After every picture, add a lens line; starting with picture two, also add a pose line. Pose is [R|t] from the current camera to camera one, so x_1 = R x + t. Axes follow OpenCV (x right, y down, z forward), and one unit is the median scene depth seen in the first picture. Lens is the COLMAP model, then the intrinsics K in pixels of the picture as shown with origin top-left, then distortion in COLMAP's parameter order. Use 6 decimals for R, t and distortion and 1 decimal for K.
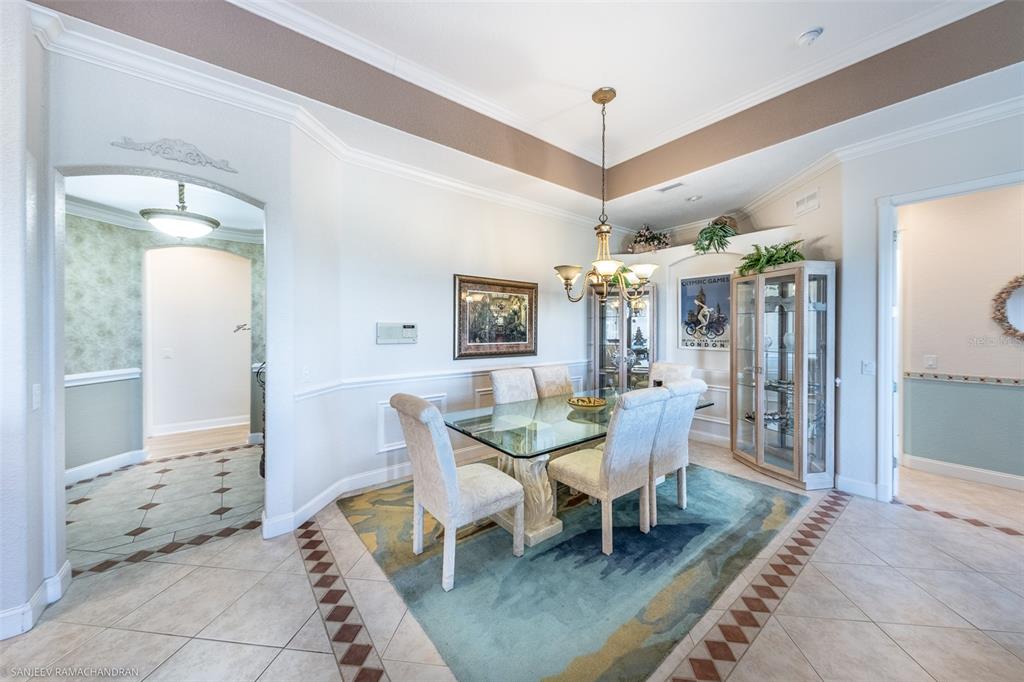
lens RADIAL K [[350.1, 0, 517.1], [0, 350.1, 327.8], [0, 0, 1]] dist [0.004660, -0.000177]
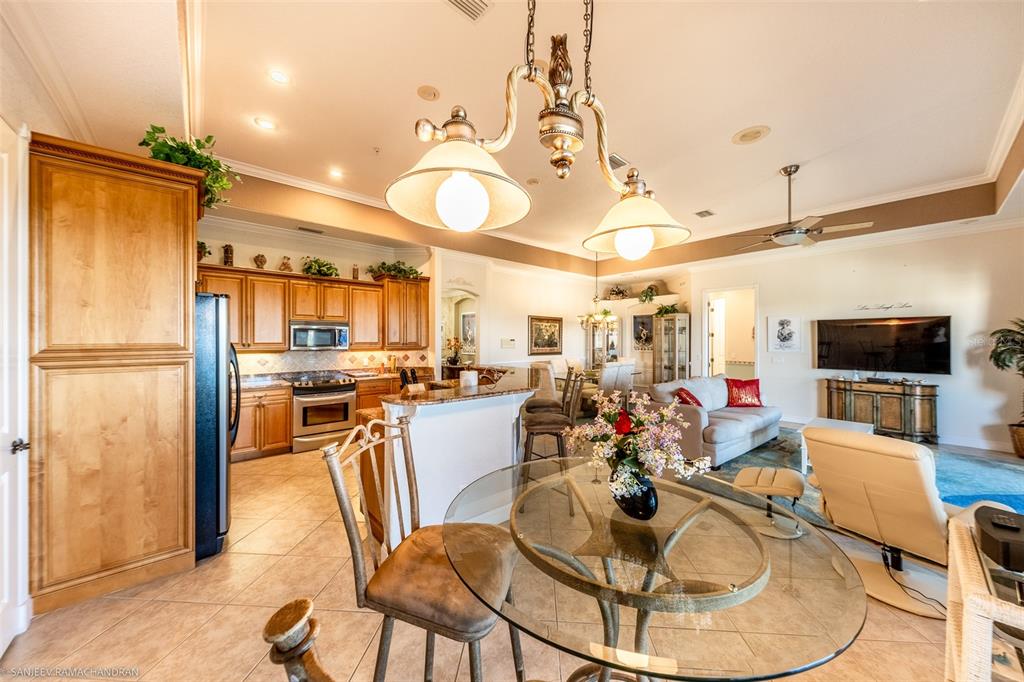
lens RADIAL K [[360.3, 0, 516.0], [0, 360.3, 337.4], [0, 0, 1]] dist [0.009341, -0.003345]
pose [[0.998252, -0.002598, 0.059048, -0.339721], [0.002995, 0.999974, -0.006634, -0.006195], [-0.059030, 0.006799, 0.998233, -1.078468]]
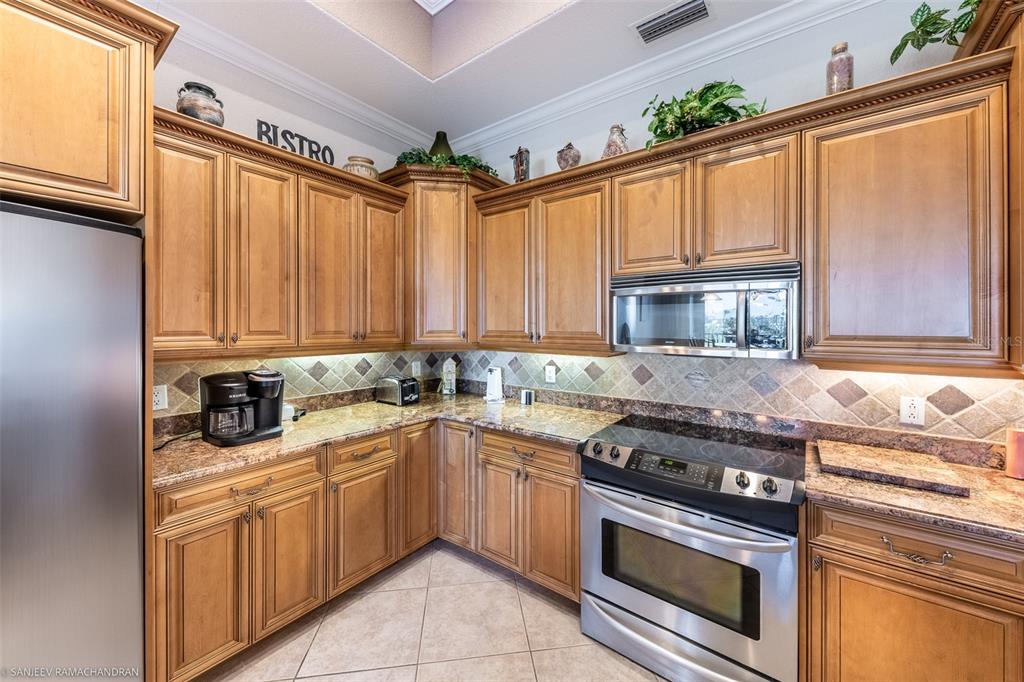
lens RADIAL K [[350.1, 0, 517.1], [0, 350.1, 327.8], [0, 0, 1]] dist [0.004660, -0.000177]
pose [[0.260240, 0.003777, -0.965537, -0.607989], [-0.002124, 0.999992, 0.003339, -0.005755], [0.965542, 0.001182, 0.260246, -0.072574]]
